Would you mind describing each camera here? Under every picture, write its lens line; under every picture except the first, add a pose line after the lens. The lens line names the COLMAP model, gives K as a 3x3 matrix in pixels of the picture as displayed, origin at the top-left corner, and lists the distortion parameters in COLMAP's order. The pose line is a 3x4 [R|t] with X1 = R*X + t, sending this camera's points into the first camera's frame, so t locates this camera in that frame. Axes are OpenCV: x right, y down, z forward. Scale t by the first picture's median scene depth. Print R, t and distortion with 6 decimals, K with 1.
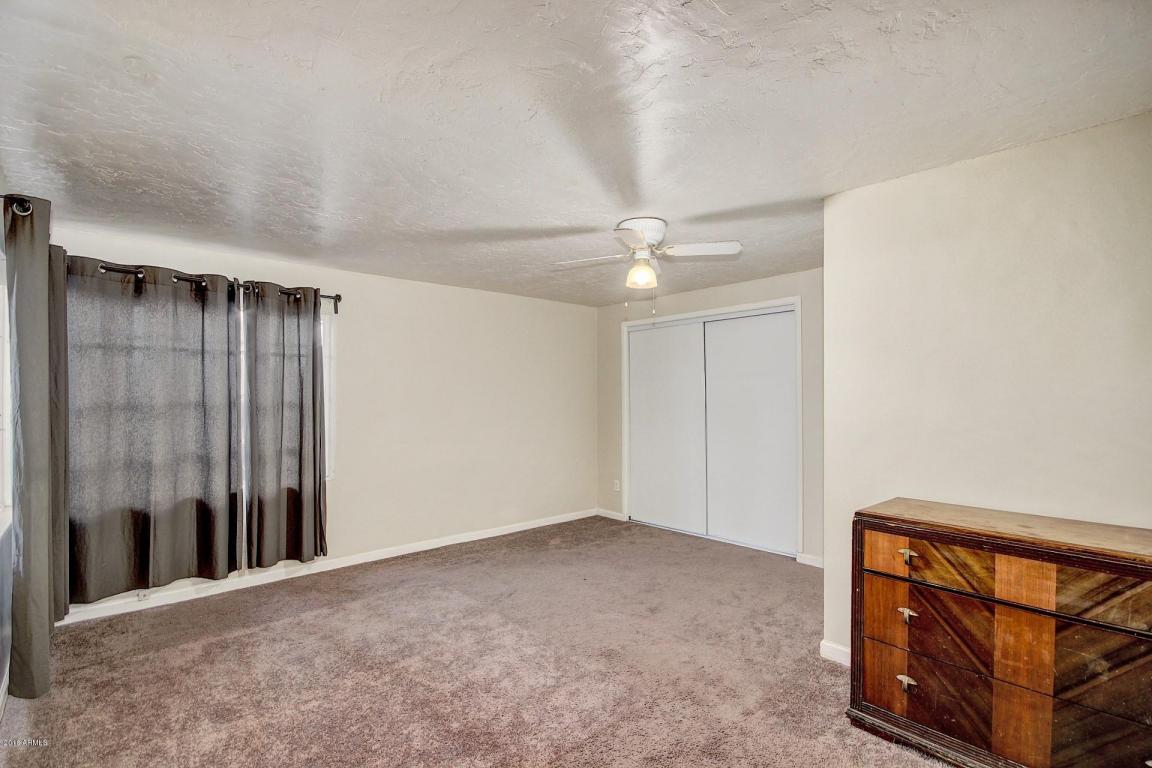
lens RADIAL K [[533.2, 0, 575.3], [0, 533.2, 400.9], [0, 0, 1]] dist [-0.002037, -0.000617]
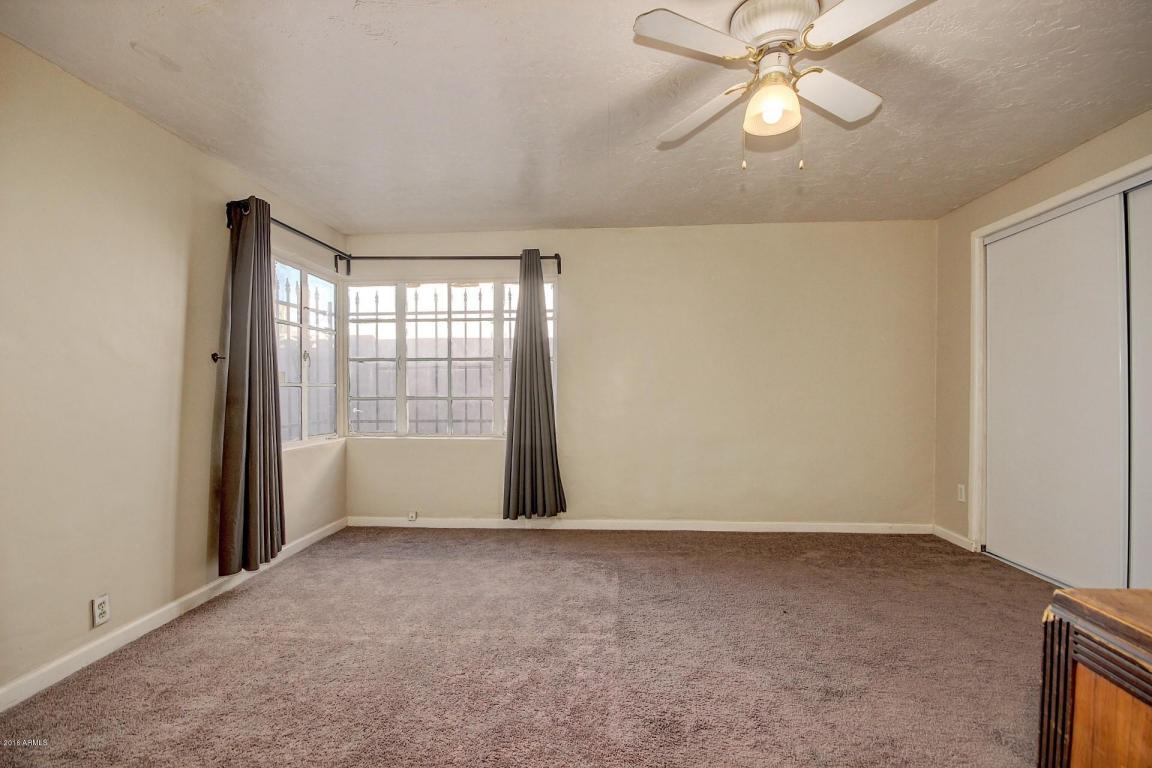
lens RADIAL K [[533.2, 0, 575.3], [0, 533.2, 400.9], [0, 0, 1]] dist [-0.002037, -0.000617]
pose [[0.702987, 0.017463, -0.710988, 0.274821], [-0.003311, 0.999768, 0.021282, 0.050840], [0.711195, -0.012607, 0.702882, 0.313325]]
